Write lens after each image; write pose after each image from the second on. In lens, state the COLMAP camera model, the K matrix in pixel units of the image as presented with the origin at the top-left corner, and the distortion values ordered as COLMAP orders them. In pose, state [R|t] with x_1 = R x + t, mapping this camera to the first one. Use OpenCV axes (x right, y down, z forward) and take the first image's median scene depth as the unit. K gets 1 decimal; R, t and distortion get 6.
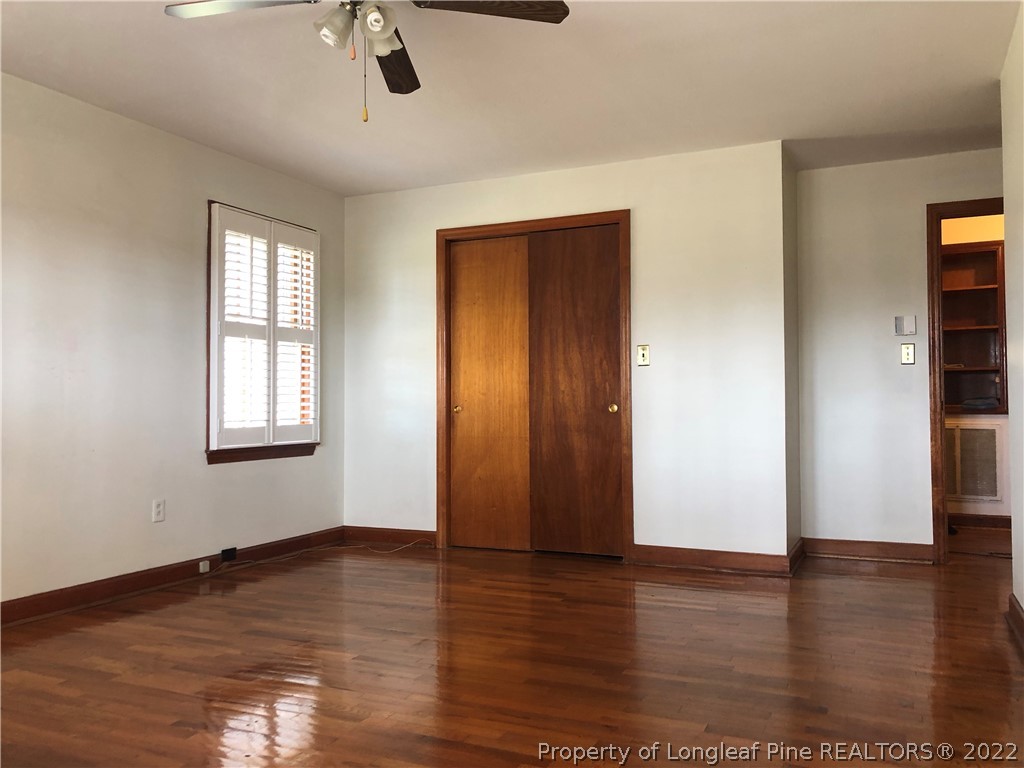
lens RADIAL K [[840.7, 0, 516.2], [0, 840.7, 386.2], [0, 0, 1]] dist [0.059039, -0.056011]
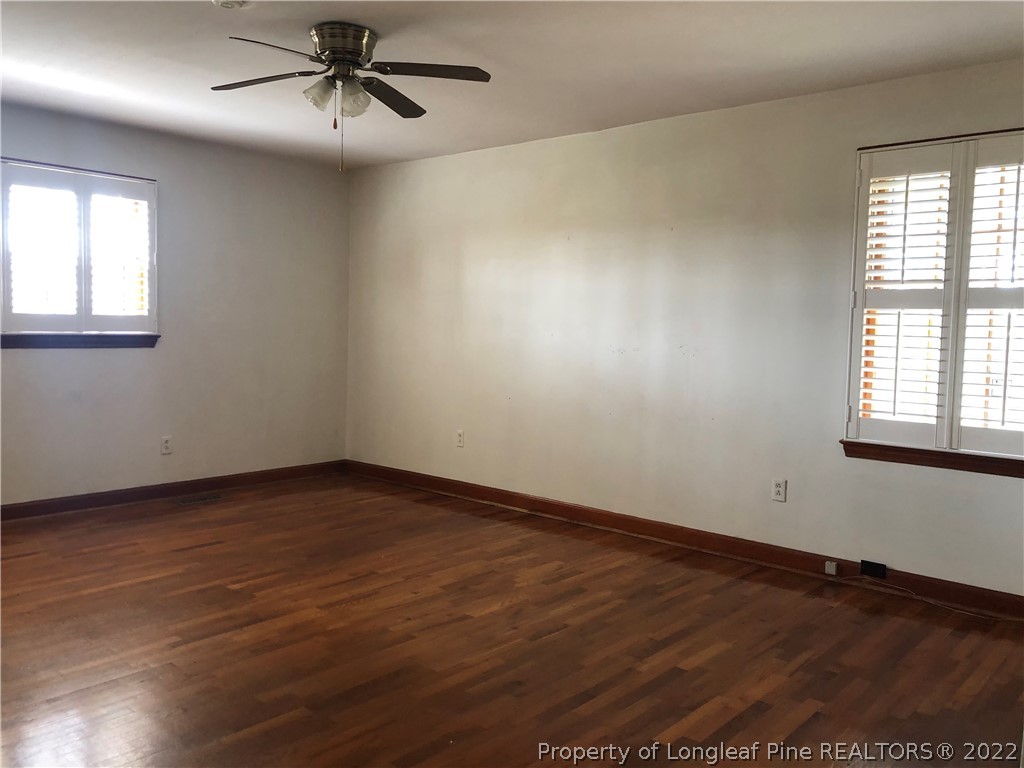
lens RADIAL K [[840.7, 0, 515.0], [0, 840.7, 379.8], [0, 0, 1]] dist [0.059039, -0.056011]
pose [[-0.283080, 0.062601, -0.957051, 0.574583], [-0.001617, 0.997835, 0.065747, -0.044536], [0.959095, 0.020159, -0.282366, 0.929767]]
